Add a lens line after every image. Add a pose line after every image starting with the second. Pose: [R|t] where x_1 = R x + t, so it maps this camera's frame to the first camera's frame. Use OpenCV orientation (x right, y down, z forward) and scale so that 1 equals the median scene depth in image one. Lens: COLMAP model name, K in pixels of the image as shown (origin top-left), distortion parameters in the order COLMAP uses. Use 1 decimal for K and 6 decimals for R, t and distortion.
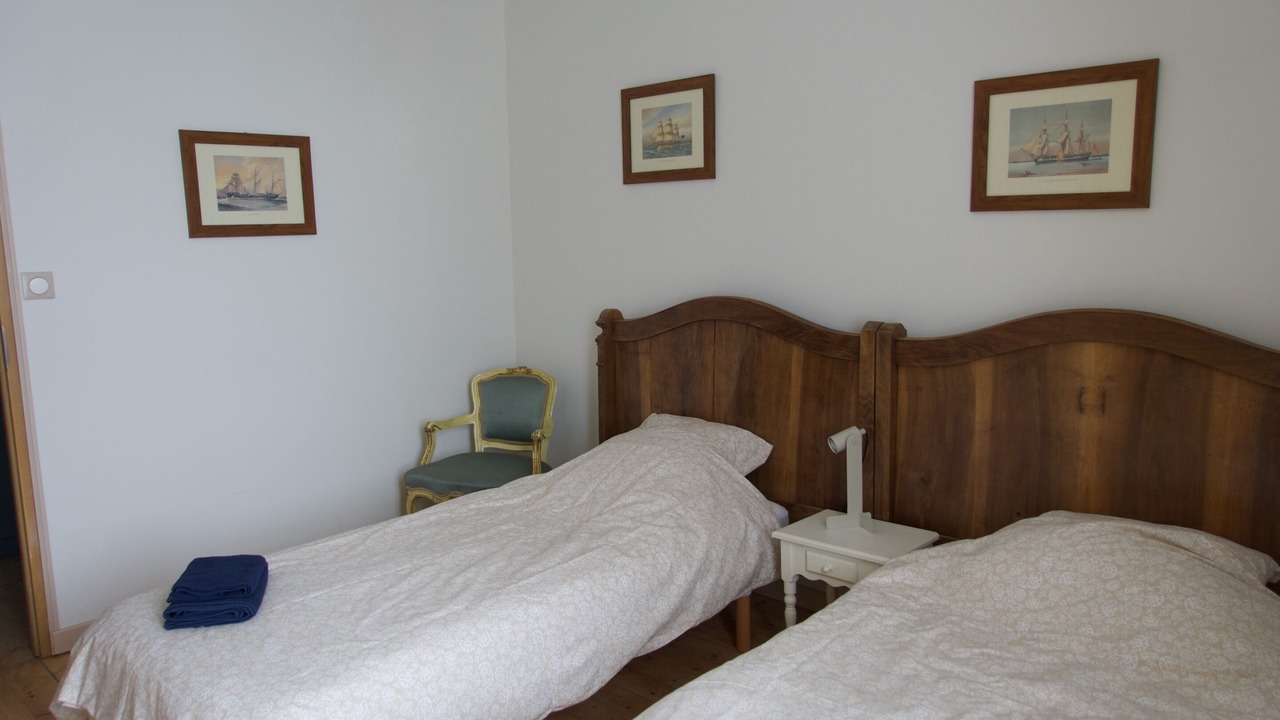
lens RADIAL K [[888.3, 0, 640.6], [0, 888.3, 358.8], [0, 0, 1]] dist [-0.004438, -0.000167]
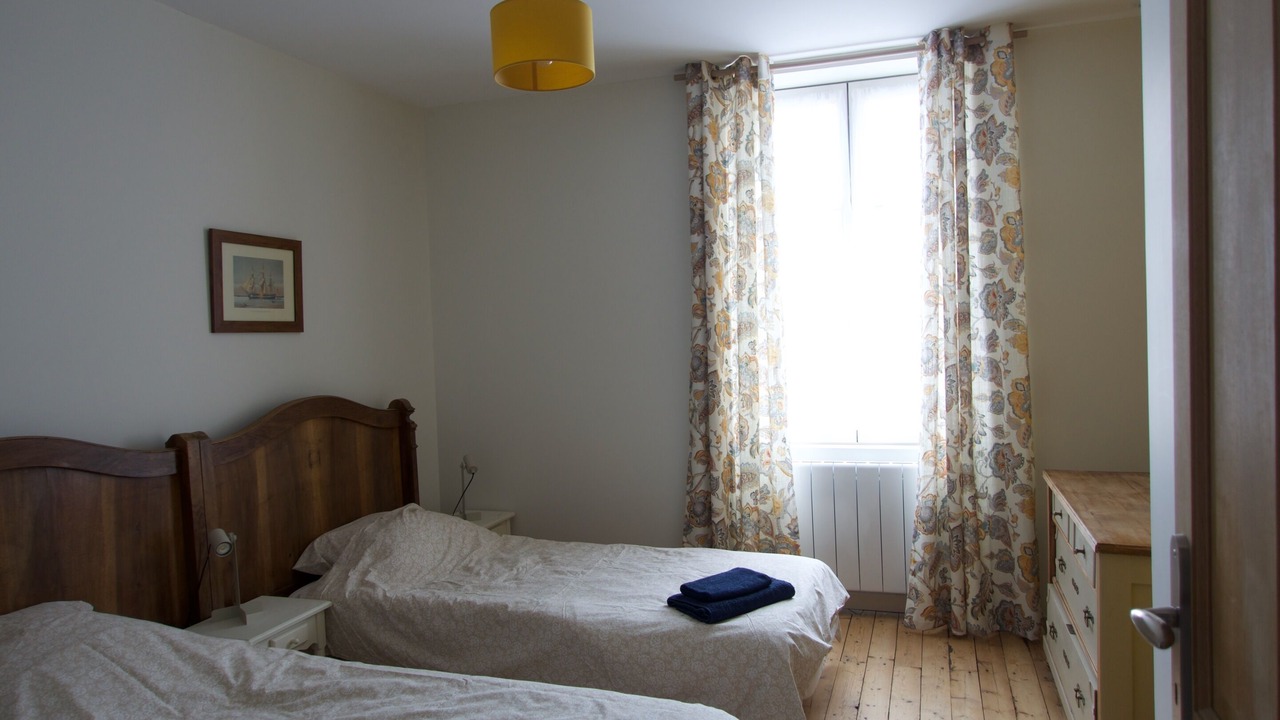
lens RADIAL K [[888.3, 0, 640.5], [0, 888.3, 363.3], [0, 0, 1]] dist [-0.004438, -0.000167]
pose [[-0.423699, 0.002065, 0.905801, -1.052266], [0.174501, 0.981451, 0.079387, -0.129040], [-0.888836, 0.191700, -0.416200, 1.073903]]
